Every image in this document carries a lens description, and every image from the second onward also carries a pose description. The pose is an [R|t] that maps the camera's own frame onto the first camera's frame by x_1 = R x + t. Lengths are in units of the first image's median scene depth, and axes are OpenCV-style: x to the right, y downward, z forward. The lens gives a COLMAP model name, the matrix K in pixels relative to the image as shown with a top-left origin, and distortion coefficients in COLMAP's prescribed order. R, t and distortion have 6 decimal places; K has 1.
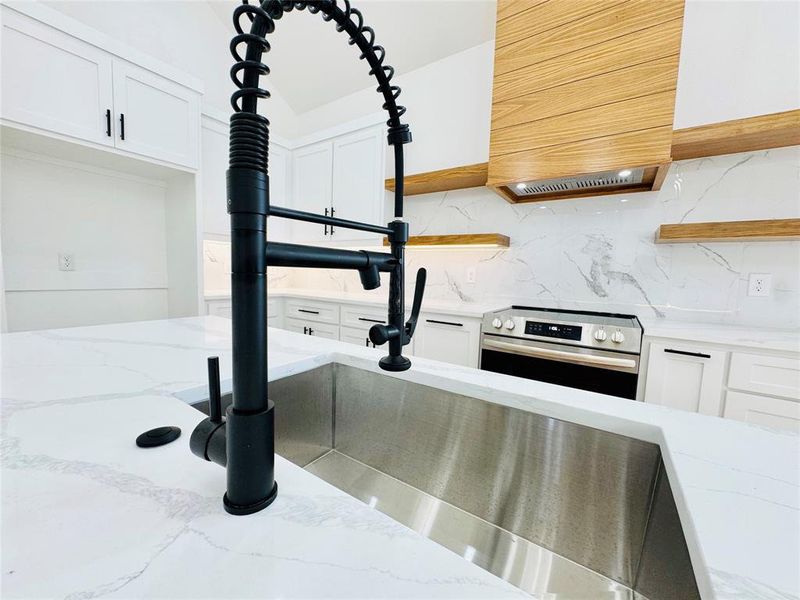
lens RADIAL K [[316.4, 0, 400.1], [0, 316.4, 299.6], [0, 0, 1]] dist [0.001956, -0.000165]
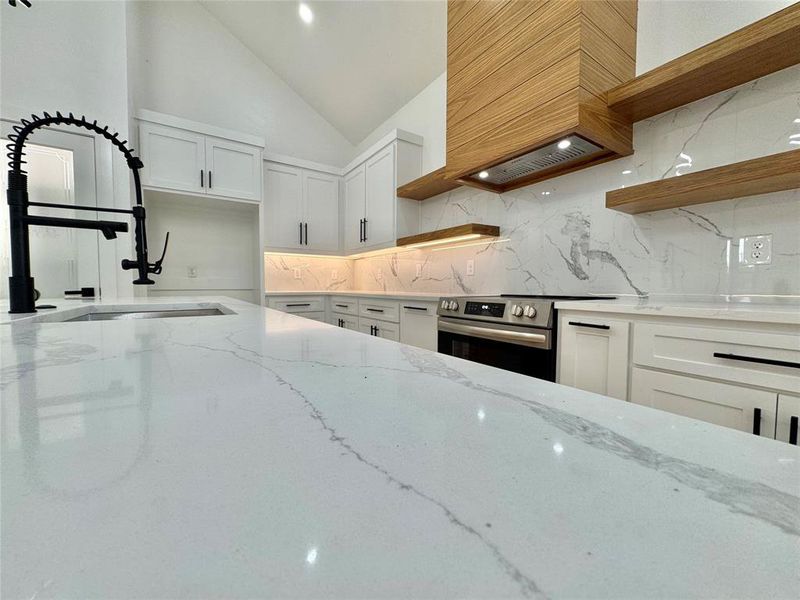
lens RADIAL K [[316.4, 0, 398.5], [0, 316.4, 299.5], [0, 0, 1]] dist [0.001956, -0.000165]
pose [[0.926317, -0.015056, -0.376443, 0.539445], [-0.002159, 0.998973, -0.045266, 0.099831], [0.376738, 0.042744, 0.925333, -0.042596]]
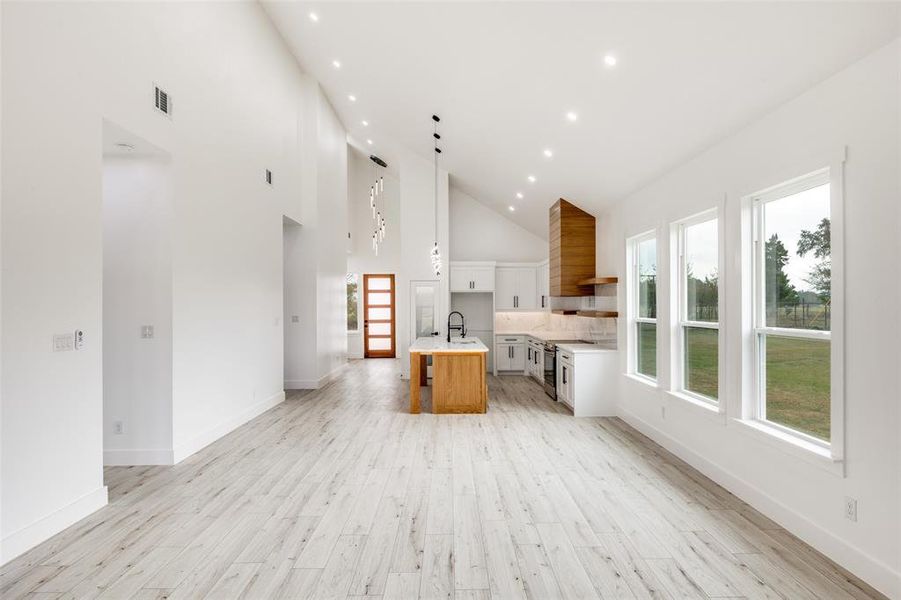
lens RADIAL K [[453.7, 0, 463.8], [0, 453.7, 304.2], [0, 0, 1]] dist [-0.010100, -0.001930]
pose [[0.590938, -0.035072, -0.805954, 3.222671], [-0.045050, 0.996061, -0.076377, 0.065341], [0.805458, 0.081442, 0.587030, -2.102277]]
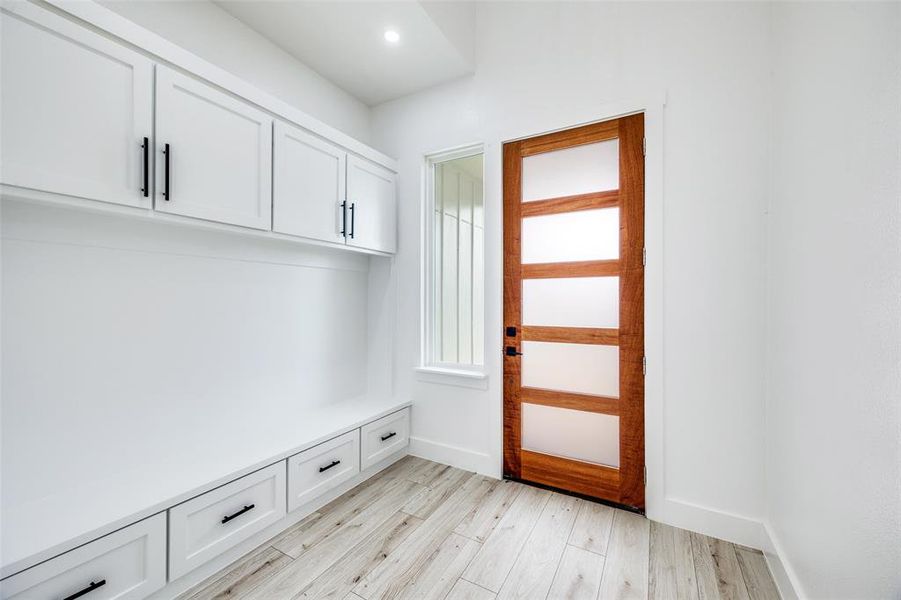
lens RADIAL K [[370.6, 0, 446.6], [0, 370.6, 297.0], [0, 0, 1]] dist [-0.014023, 0.000027]
pose [[0.099607, -0.031056, -0.994542, -2.035144], [-0.084245, 0.995661, -0.039528, -0.198491], [0.991454, 0.087722, 0.096559, 0.468582]]
